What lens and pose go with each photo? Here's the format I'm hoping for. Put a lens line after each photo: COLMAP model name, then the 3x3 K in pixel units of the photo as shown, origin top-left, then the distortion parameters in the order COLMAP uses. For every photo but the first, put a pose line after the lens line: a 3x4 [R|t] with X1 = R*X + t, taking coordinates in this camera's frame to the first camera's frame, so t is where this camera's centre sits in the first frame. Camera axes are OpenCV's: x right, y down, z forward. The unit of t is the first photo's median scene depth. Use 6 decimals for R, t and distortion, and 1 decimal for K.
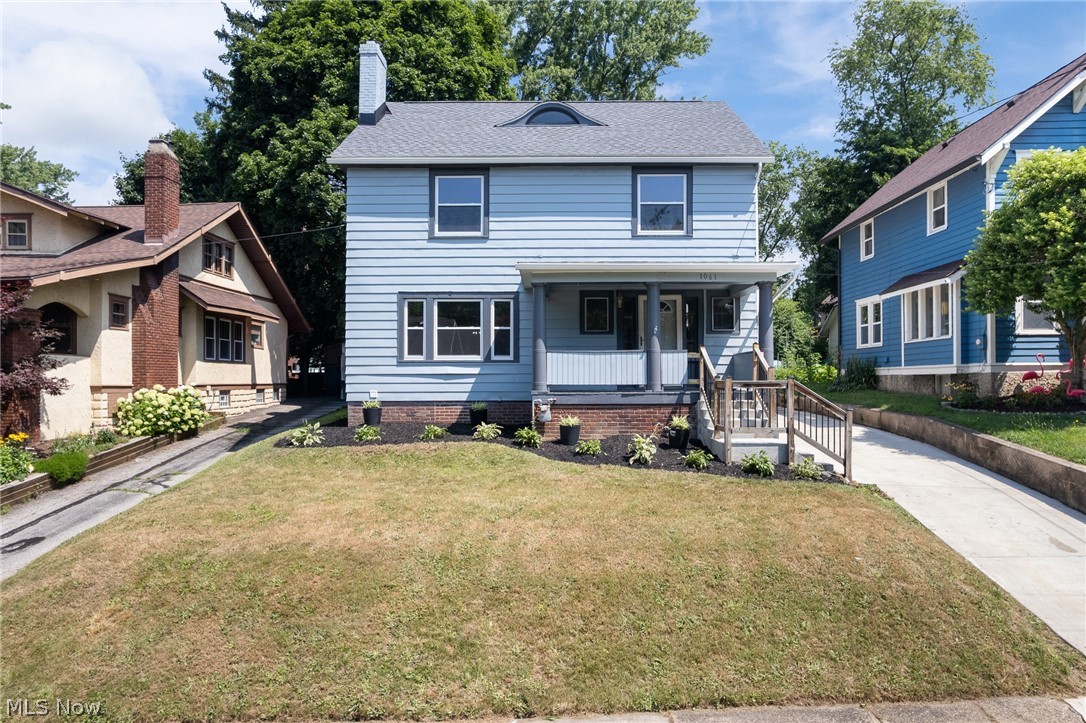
lens RADIAL K [[719.0, 0, 543.0], [0, 719.0, 361.5], [0, 0, 1]] dist [-0.107914, 0.178874]
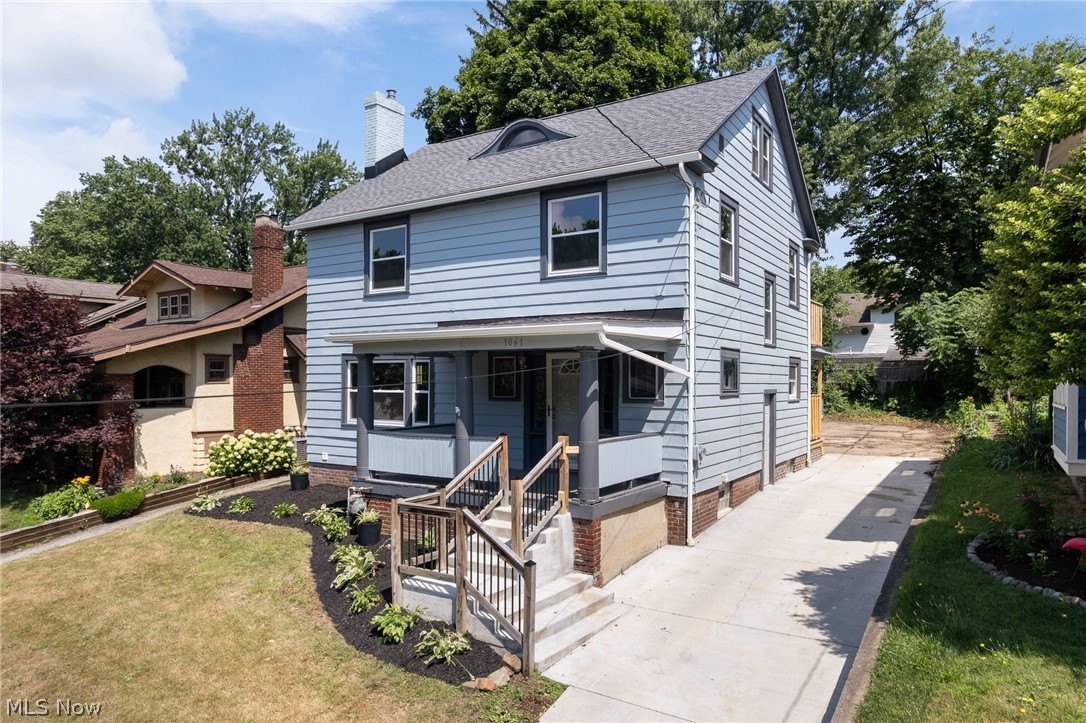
lens RADIAL K [[719.0, 0, 543.0], [0, 719.0, 361.5], [0, 0, 1]] dist [-0.107914, 0.178874]
pose [[0.847906, -0.012566, -0.529997, 0.549555], [0.015289, 0.999883, 0.000753, -0.082848], [0.529925, -0.008742, 0.847999, 0.315212]]
